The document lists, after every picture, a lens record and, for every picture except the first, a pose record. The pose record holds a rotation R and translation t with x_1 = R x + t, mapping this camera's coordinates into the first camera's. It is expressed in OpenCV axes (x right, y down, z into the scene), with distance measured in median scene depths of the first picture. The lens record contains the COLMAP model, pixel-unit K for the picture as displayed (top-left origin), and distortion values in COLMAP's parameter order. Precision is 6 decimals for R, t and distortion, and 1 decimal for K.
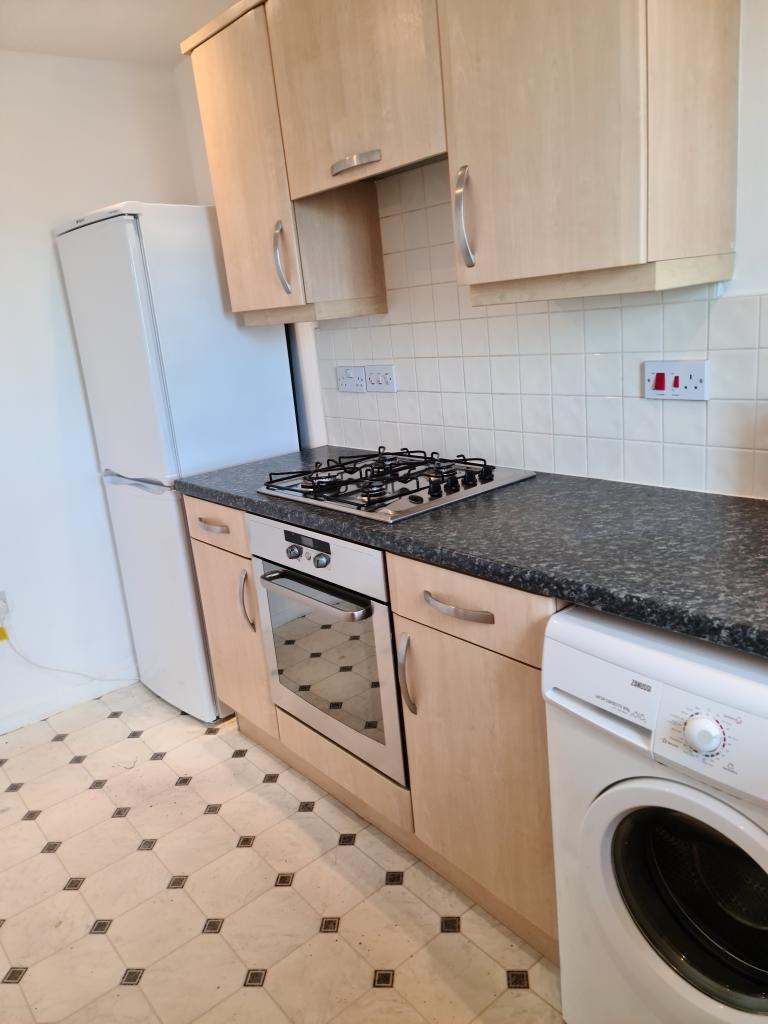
lens RADIAL K [[746.6, 0, 387.1], [0, 746.6, 511.0], [0, 0, 1]] dist [0.033029, 0.003235]
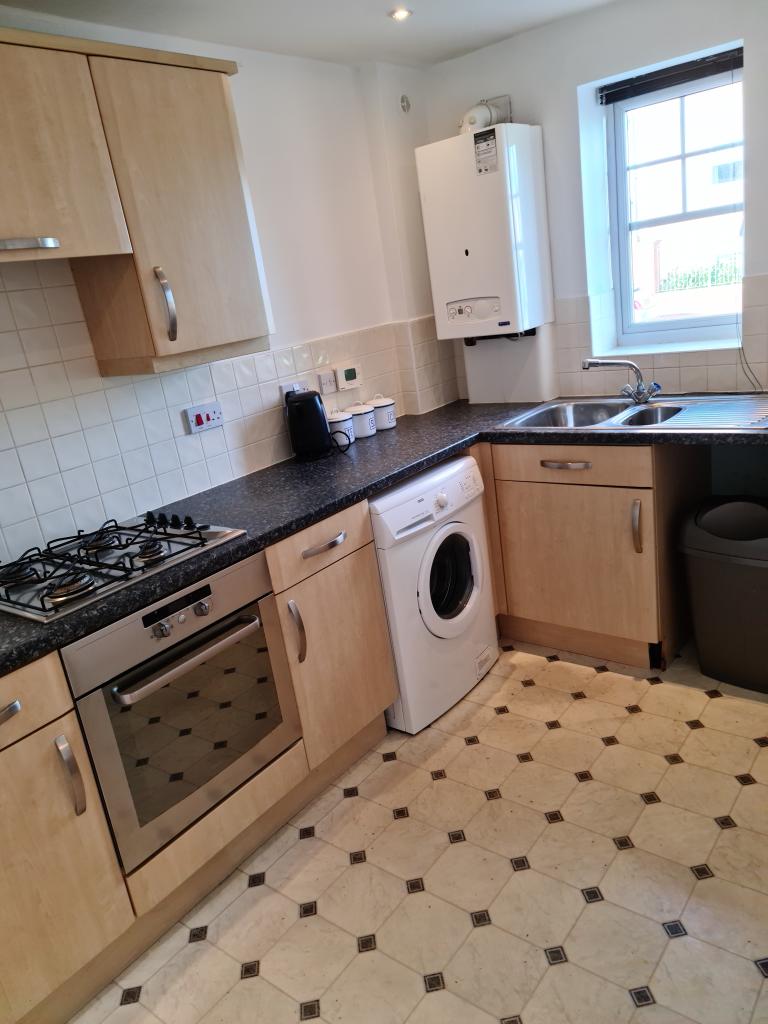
lens RADIAL K [[746.6, 0, 387.4], [0, 746.6, 511.9], [0, 0, 1]] dist [0.033029, 0.003235]
pose [[-0.201199, -0.164242, 0.965683, -1.217924], [0.411451, 0.880488, 0.235477, -0.206792], [-0.888947, 0.444709, -0.109576, 0.899181]]
